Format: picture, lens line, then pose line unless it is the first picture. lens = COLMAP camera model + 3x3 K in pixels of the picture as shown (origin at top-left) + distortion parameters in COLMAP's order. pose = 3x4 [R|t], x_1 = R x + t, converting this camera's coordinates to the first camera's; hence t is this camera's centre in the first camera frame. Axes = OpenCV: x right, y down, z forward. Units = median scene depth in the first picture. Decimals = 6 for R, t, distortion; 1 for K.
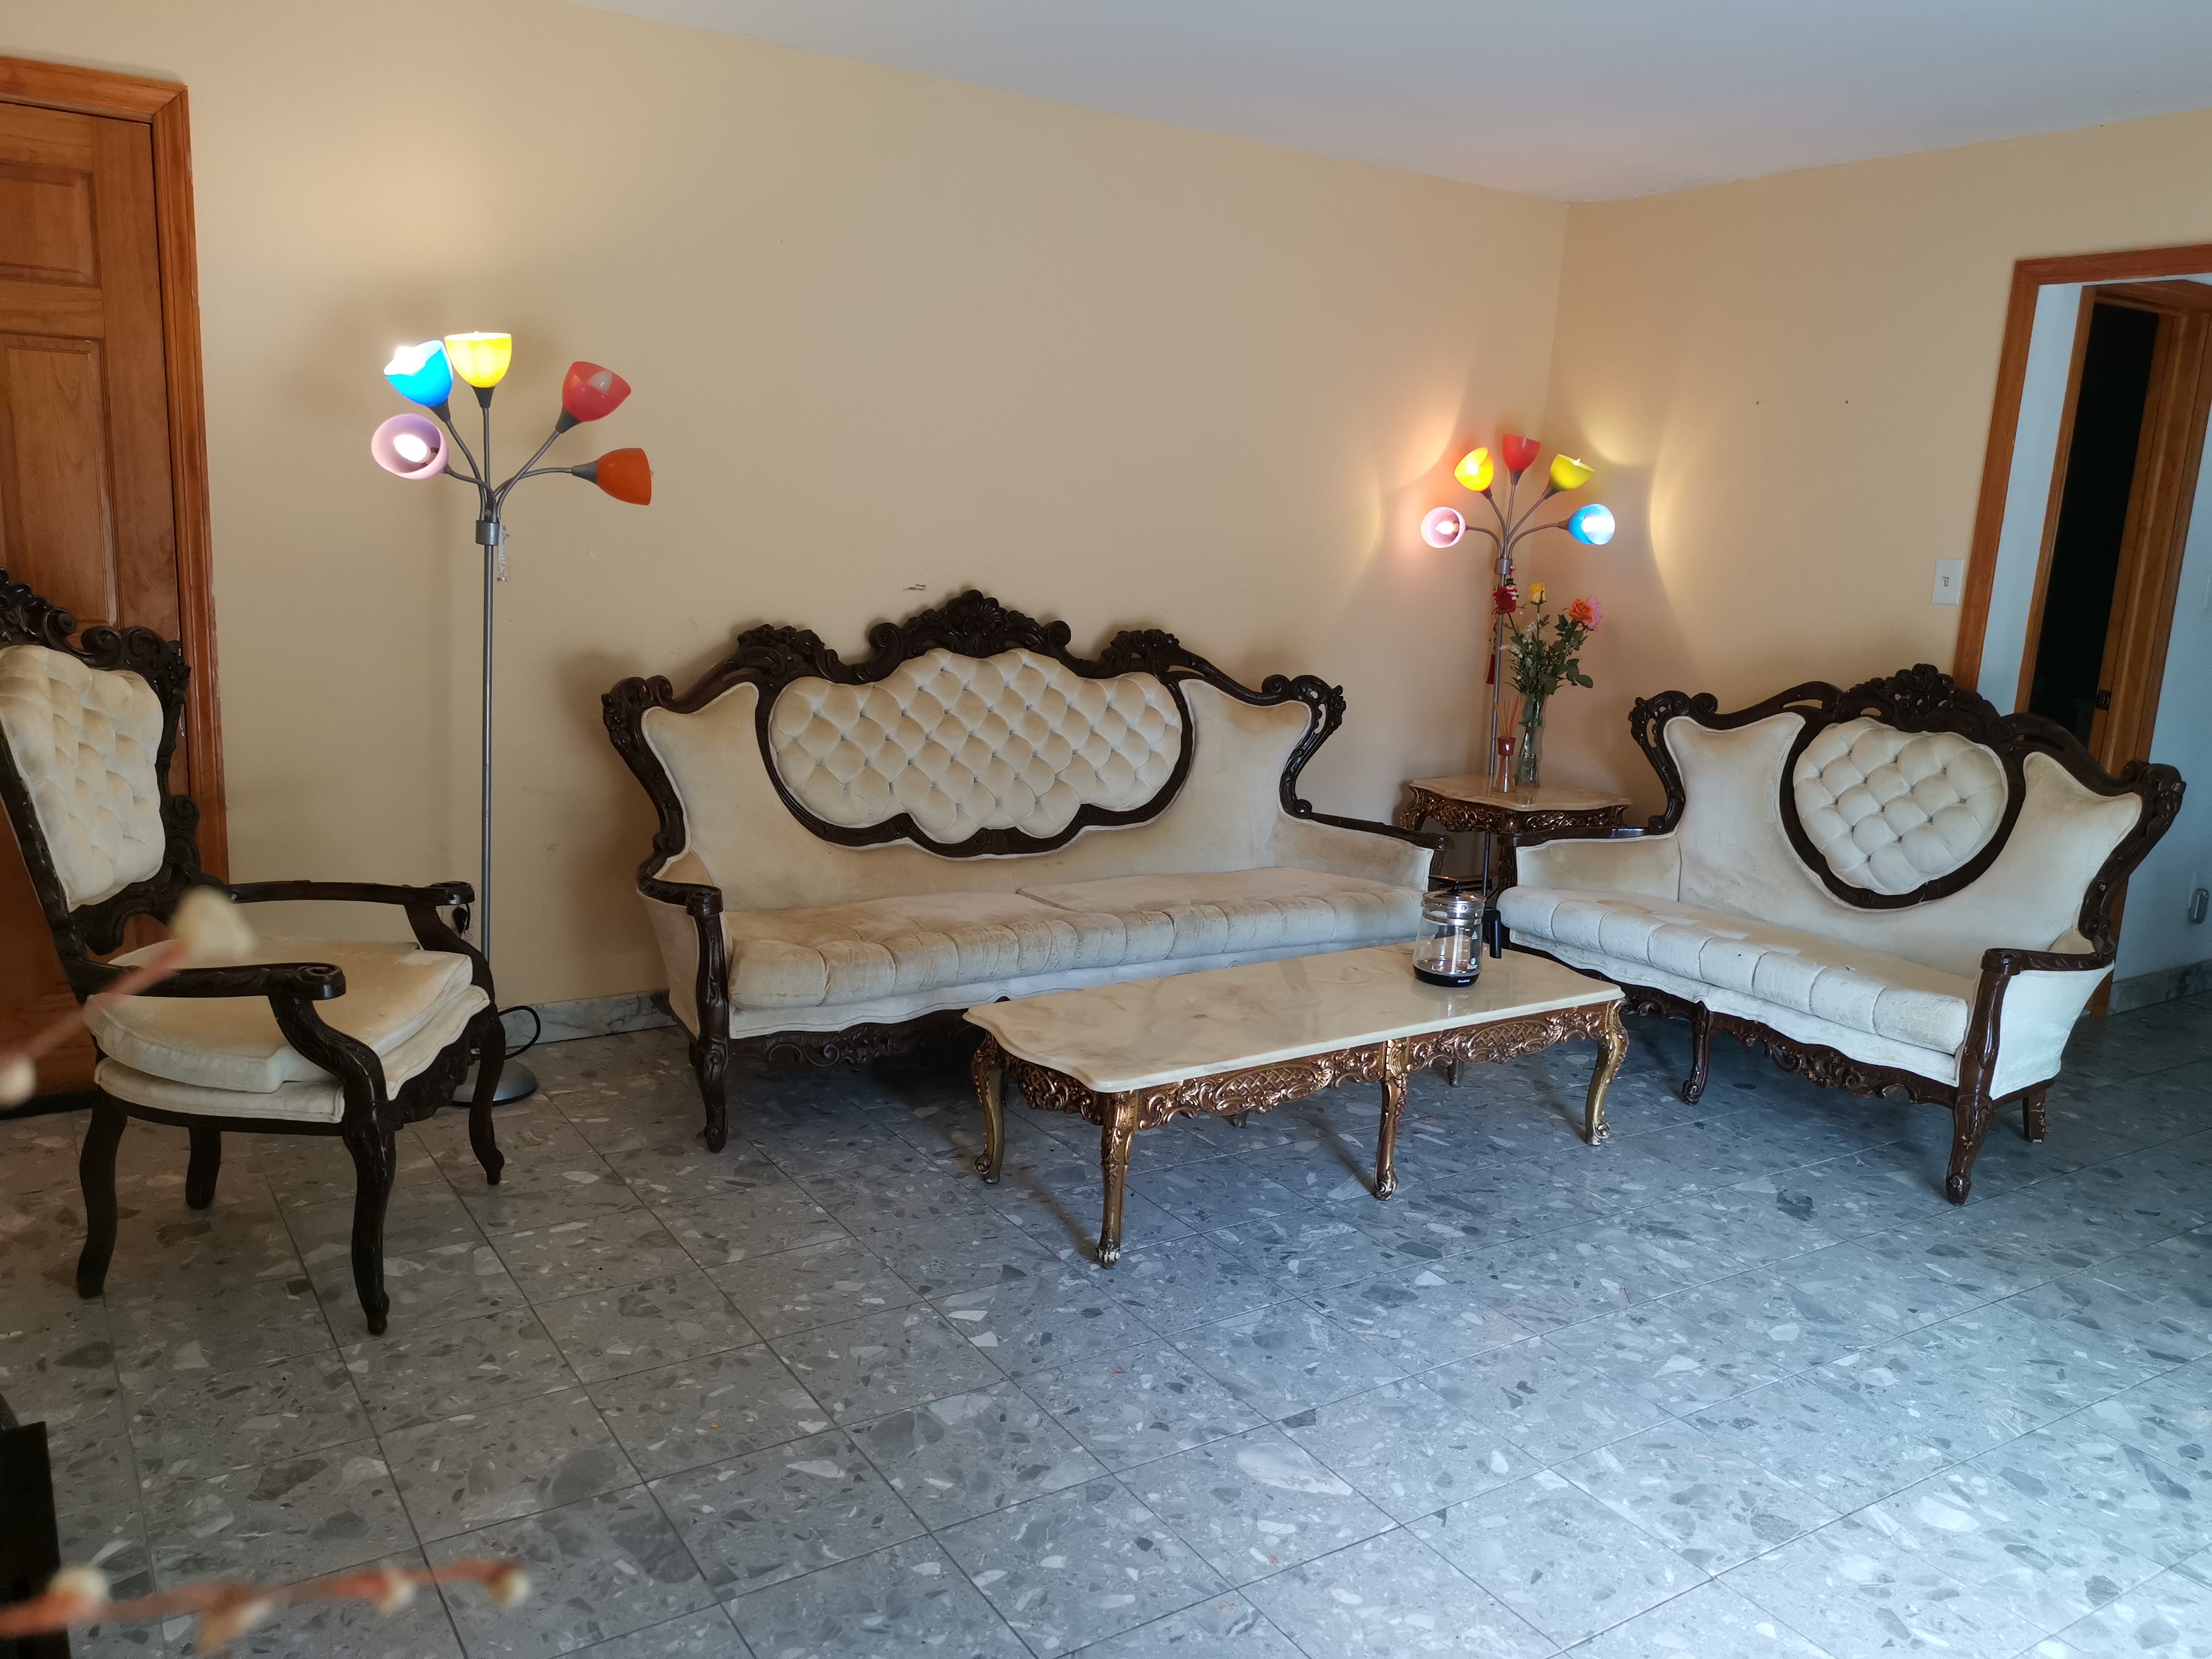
lens RADIAL K [[1716.0, 0, 1119.3], [0, 1716.0, 833.0], [0, 0, 1]] dist [0.044824, -0.028152]
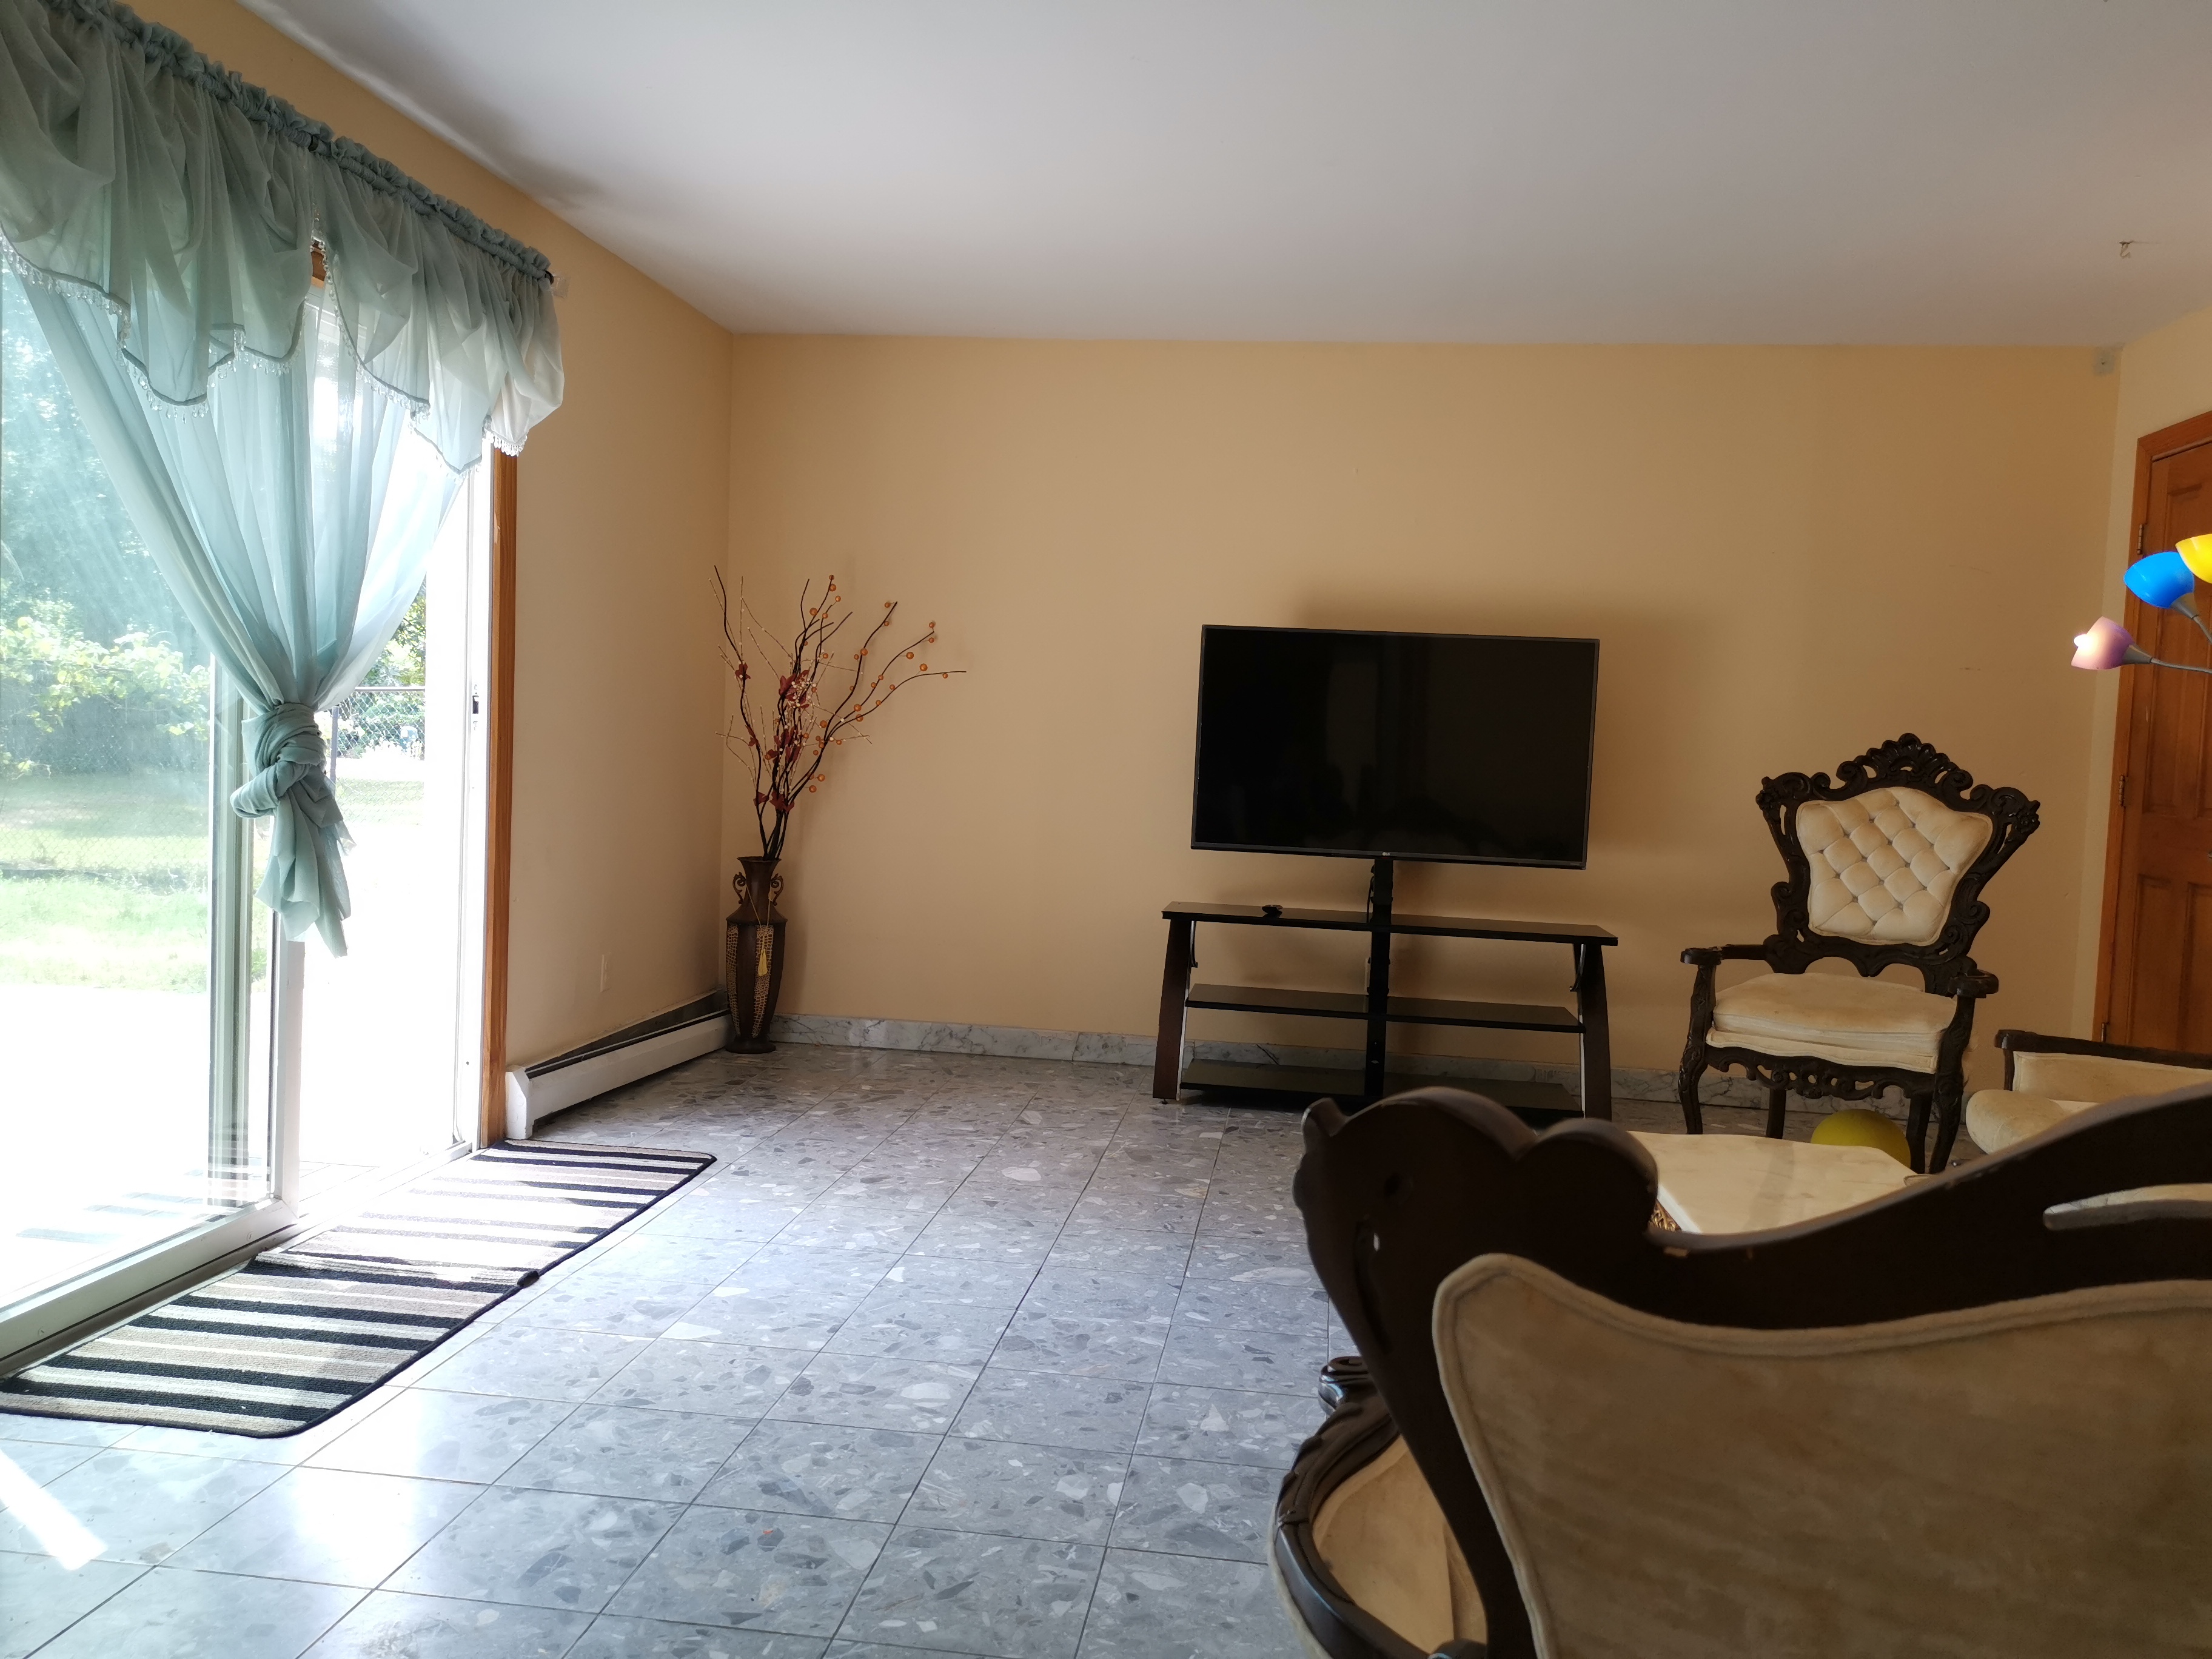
lens RADIAL K [[1716.0, 0, 1112.8], [0, 1716.0, 827.1], [0, 0, 1]] dist [0.044824, -0.028152]
pose [[-0.656567, -0.041906, -0.753103, 1.234134], [-0.220585, 0.965472, 0.138586, -0.148420], [0.721292, 0.257115, -0.643141, 1.678791]]
